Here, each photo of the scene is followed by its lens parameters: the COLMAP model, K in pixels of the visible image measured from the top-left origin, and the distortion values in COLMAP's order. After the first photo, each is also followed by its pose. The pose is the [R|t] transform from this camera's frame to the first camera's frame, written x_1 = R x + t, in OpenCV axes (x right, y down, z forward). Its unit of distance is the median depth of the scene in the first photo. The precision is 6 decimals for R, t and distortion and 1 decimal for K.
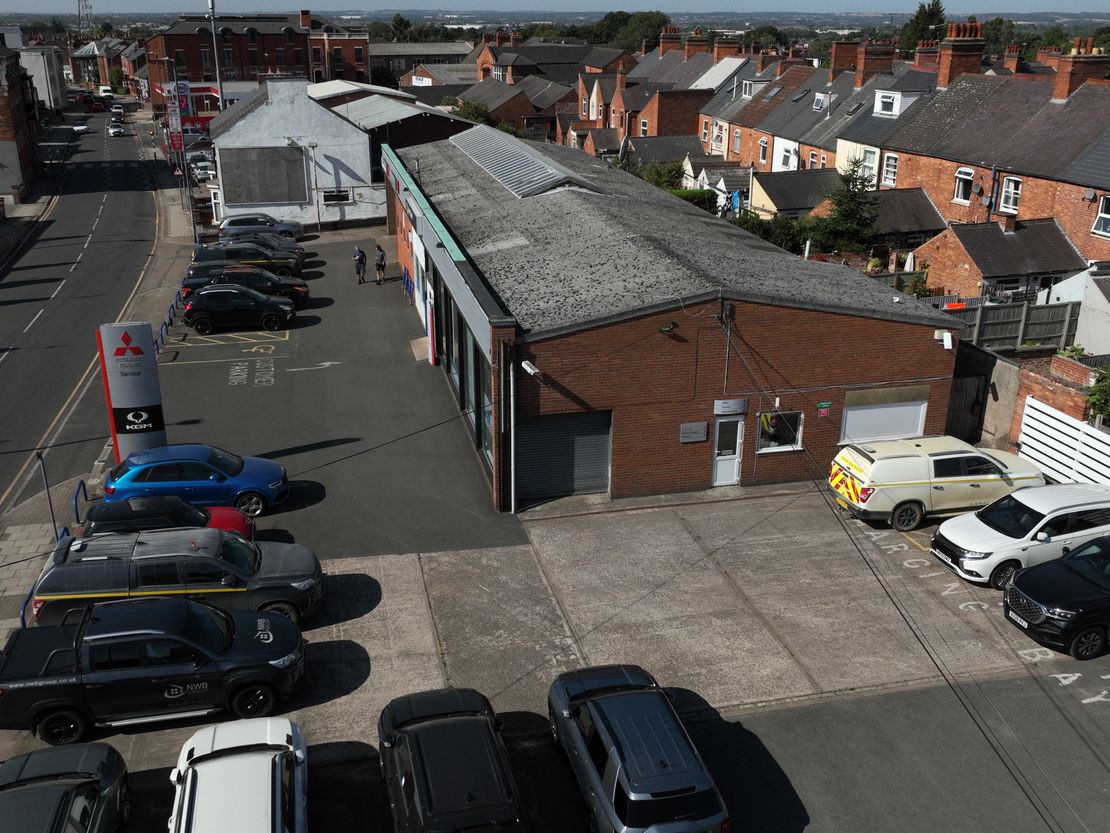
lens RADIAL K [[1043.8, 0, 553.6], [0, 1043.8, 416.6], [0, 0, 1]] dist [0.004998, 0.000000]
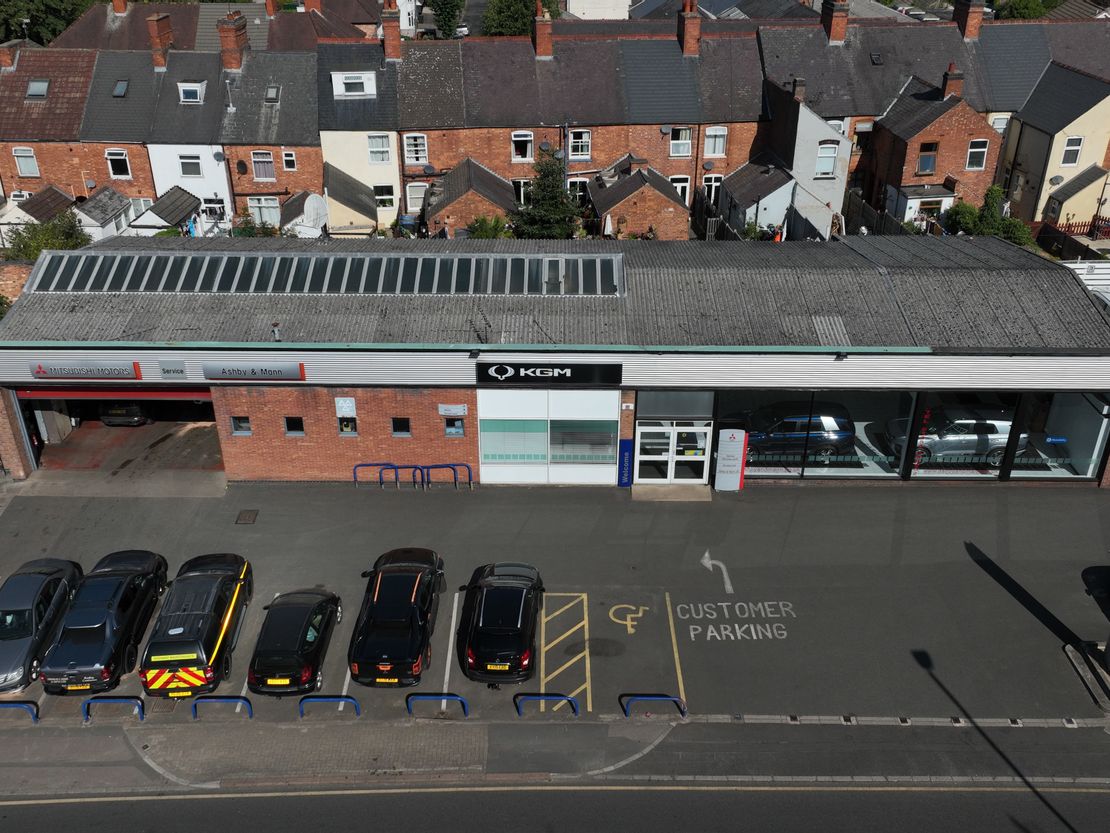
lens RADIAL K [[1043.8, 0, 554.6], [0, 1043.8, 416.8], [0, 0, 1]] dist [0.004998, 0.000000]
pose [[0.235004, -0.483111, 0.843432, -0.688051], [0.349799, 0.851630, 0.390343, -0.398689], [-0.906870, 0.203300, 0.369128, 0.609634]]
